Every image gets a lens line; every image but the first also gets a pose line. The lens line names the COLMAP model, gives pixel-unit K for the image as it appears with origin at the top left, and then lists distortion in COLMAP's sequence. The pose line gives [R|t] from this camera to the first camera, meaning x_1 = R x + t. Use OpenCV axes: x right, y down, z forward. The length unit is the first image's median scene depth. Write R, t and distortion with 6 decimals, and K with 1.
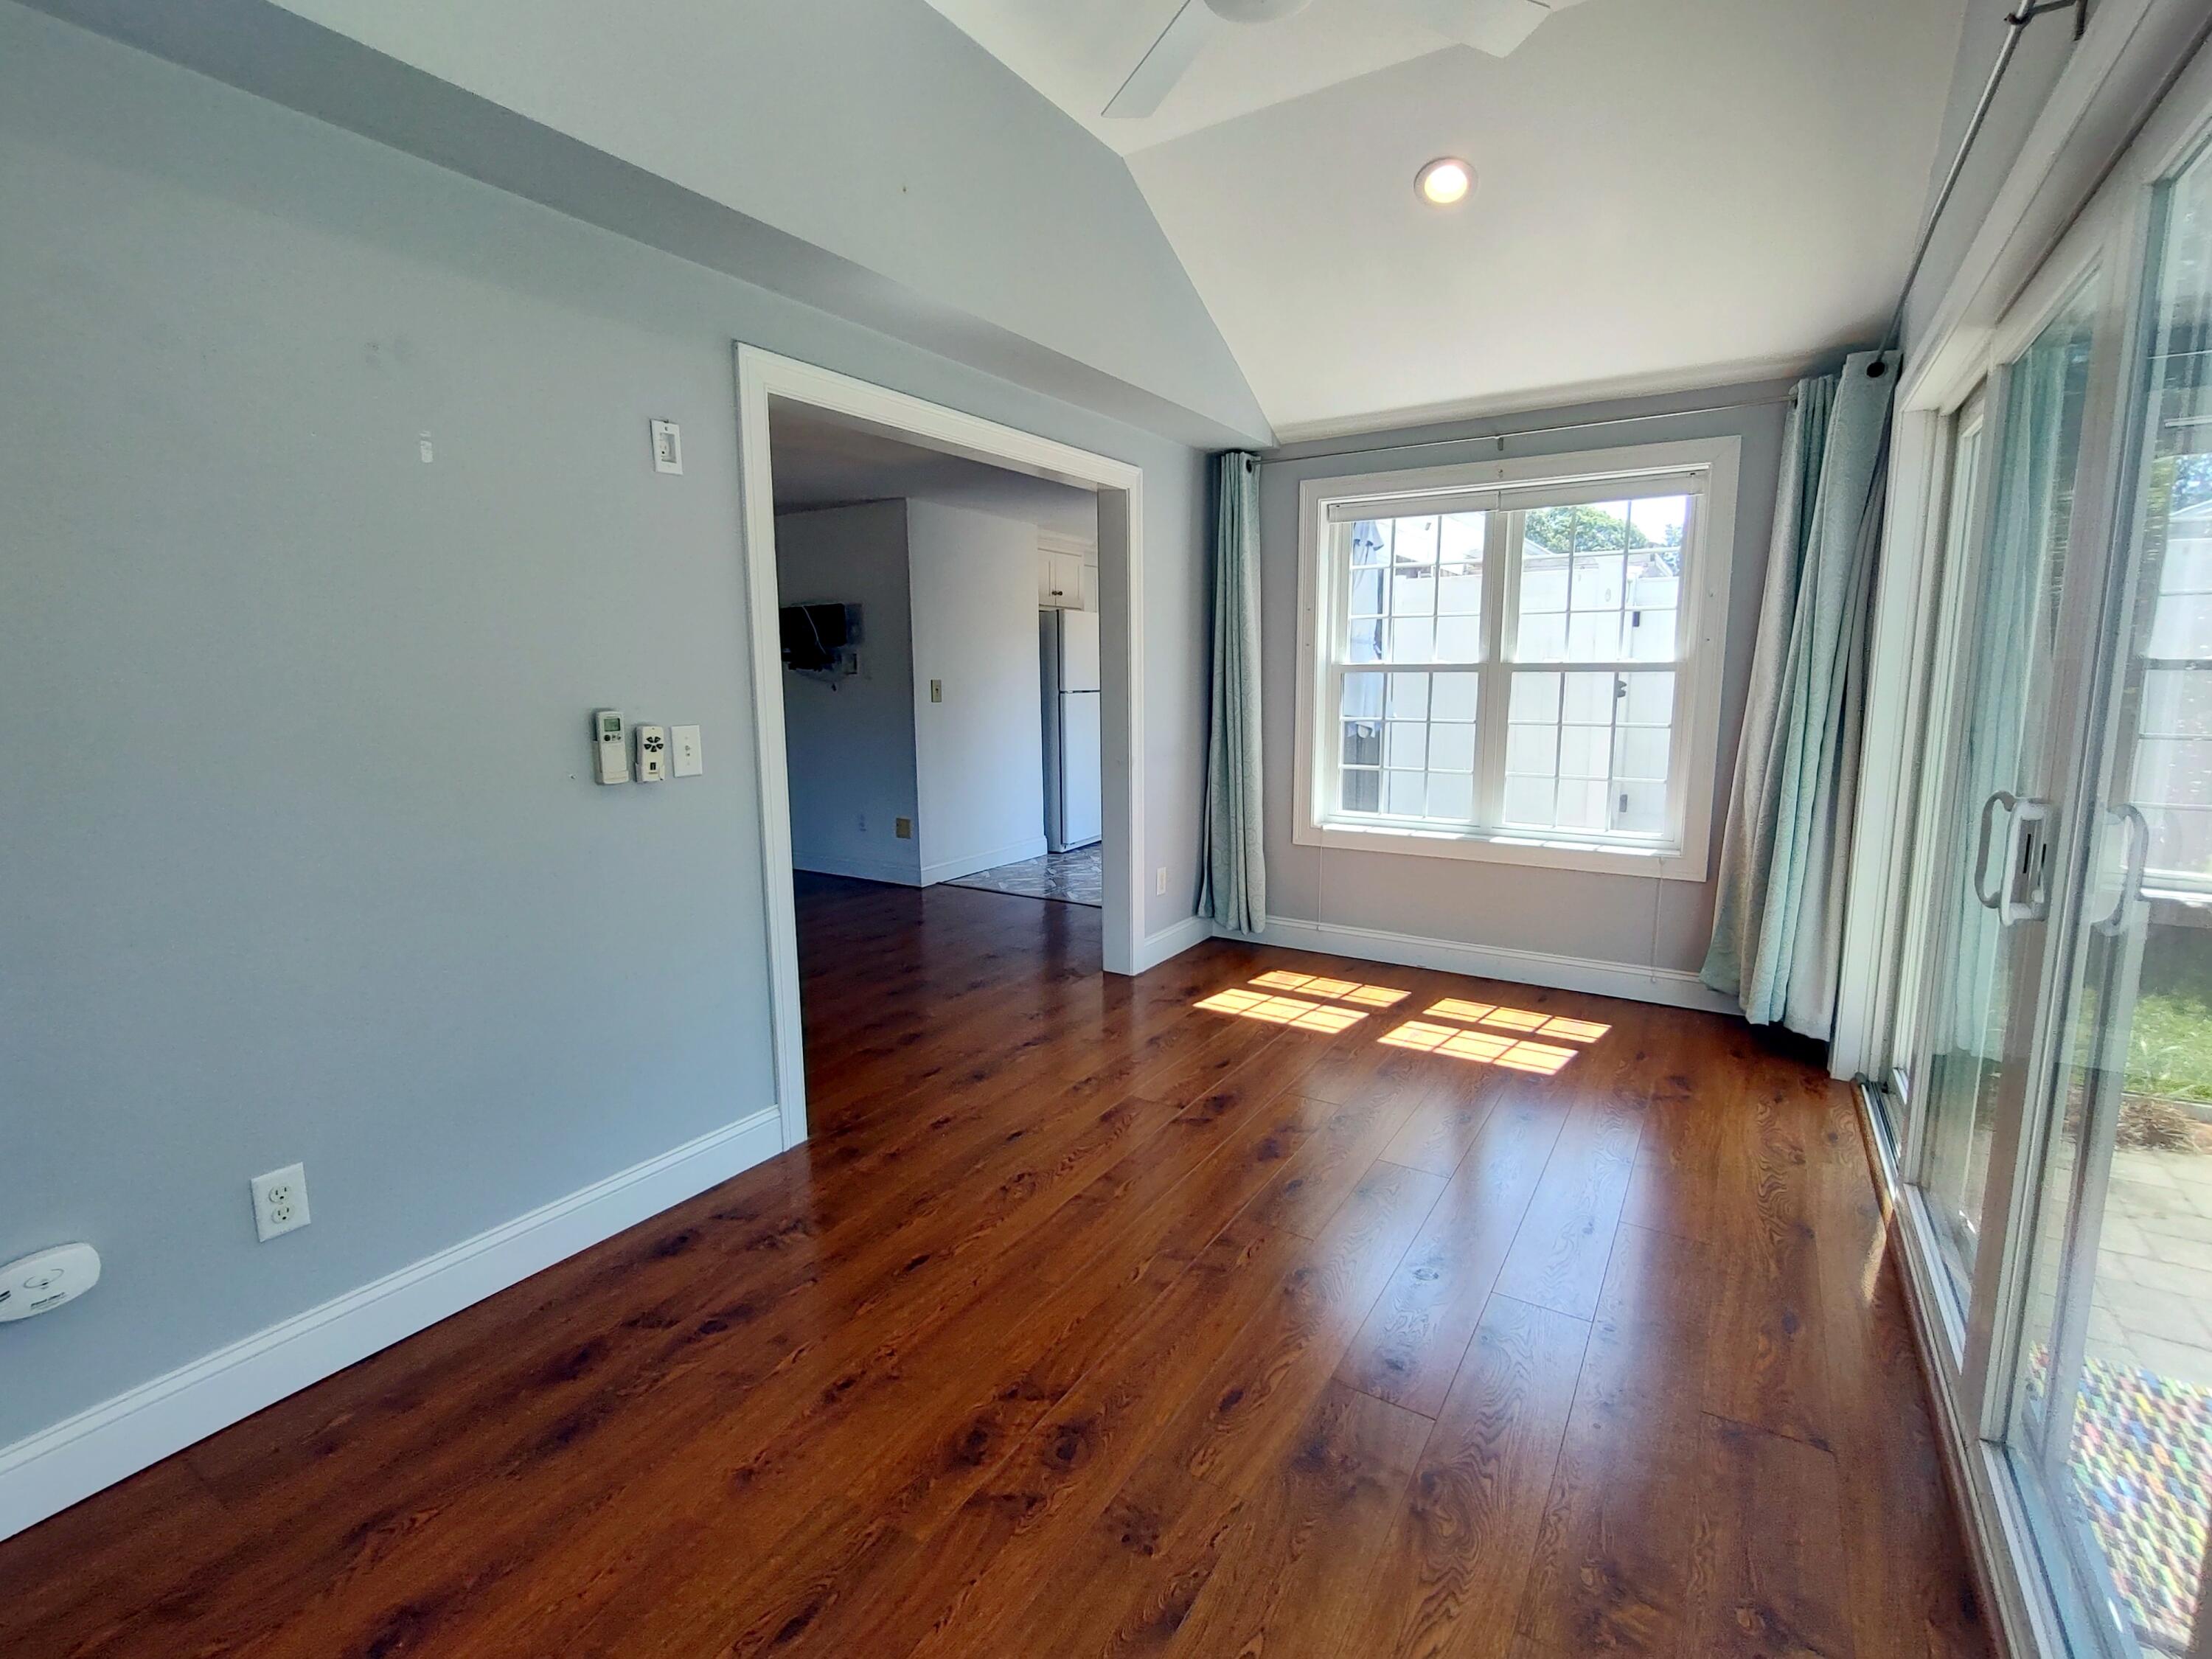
lens RADIAL K [[1022.4, 0, 1105.8], [0, 1022.4, 820.4], [0, 0, 1]] dist [-0.004626, -0.000690]
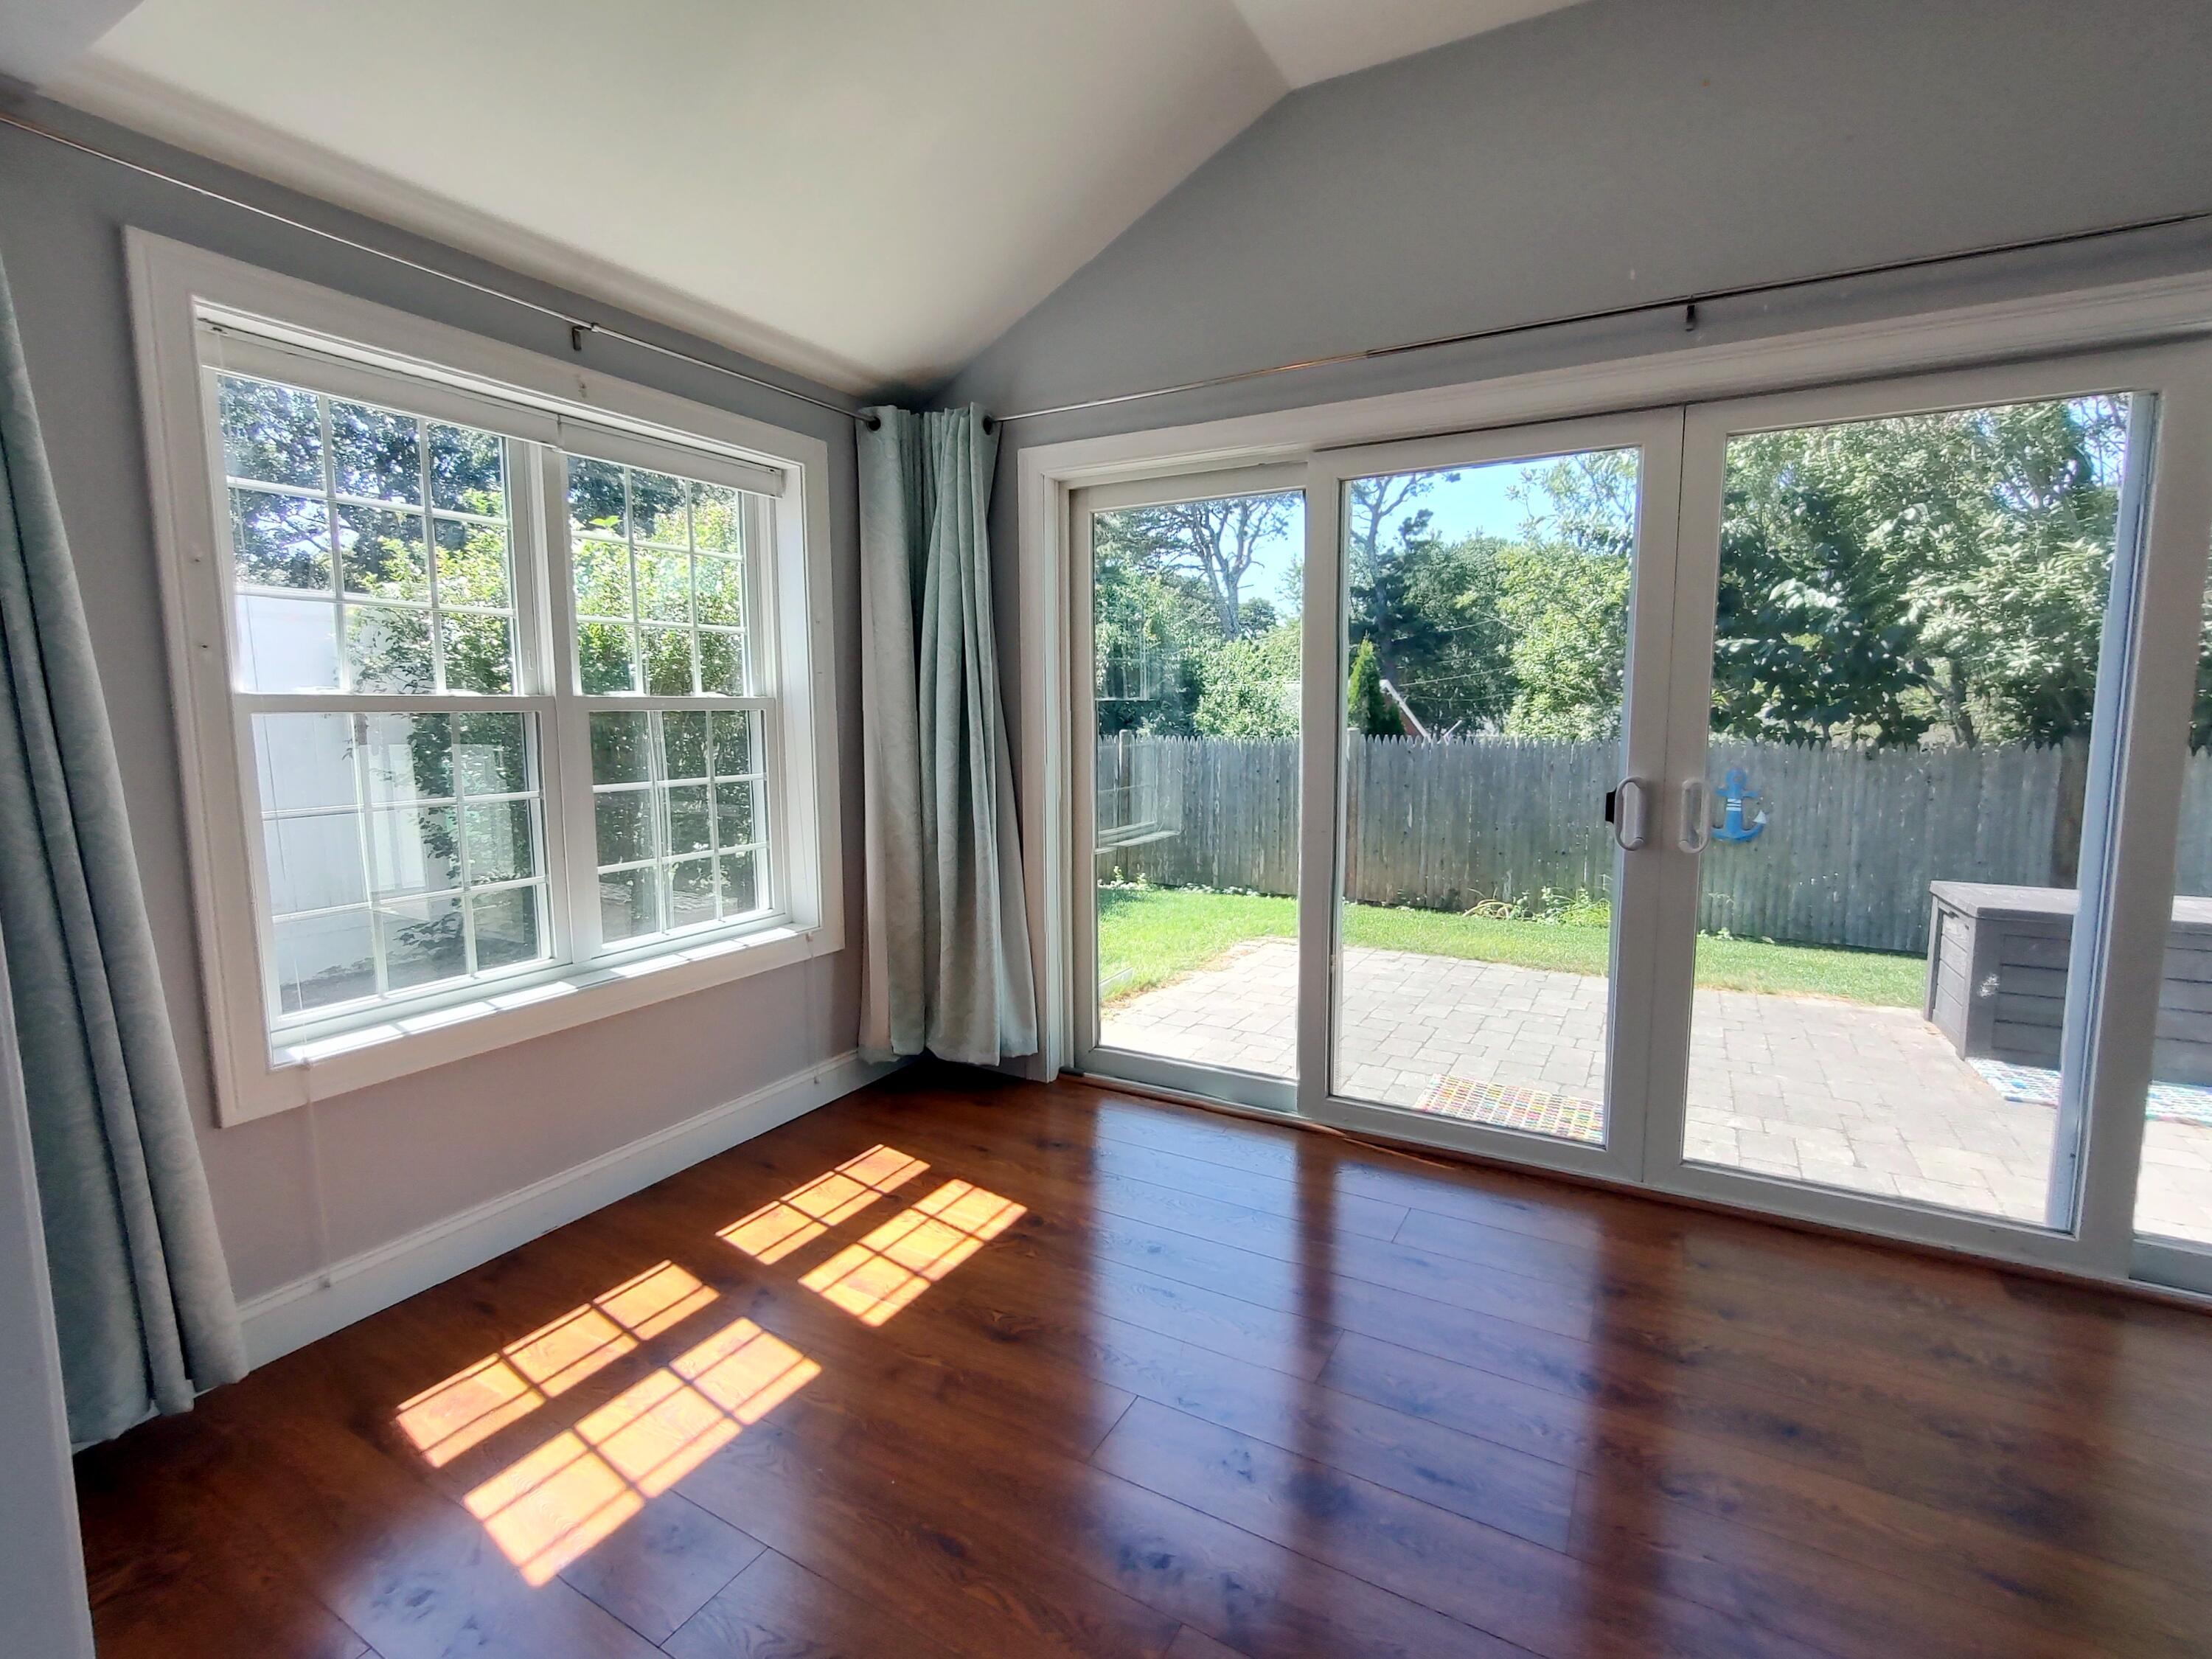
lens RADIAL K [[1022.4, 0, 1105.8], [0, 1022.4, 820.4], [0, 0, 1]] dist [-0.004626, -0.000690]
pose [[-0.056041, -0.106836, 0.992696, -0.276560], [0.150301, 0.982026, 0.114173, -0.111154], [-0.987051, 0.155602, -0.038976, 0.780796]]
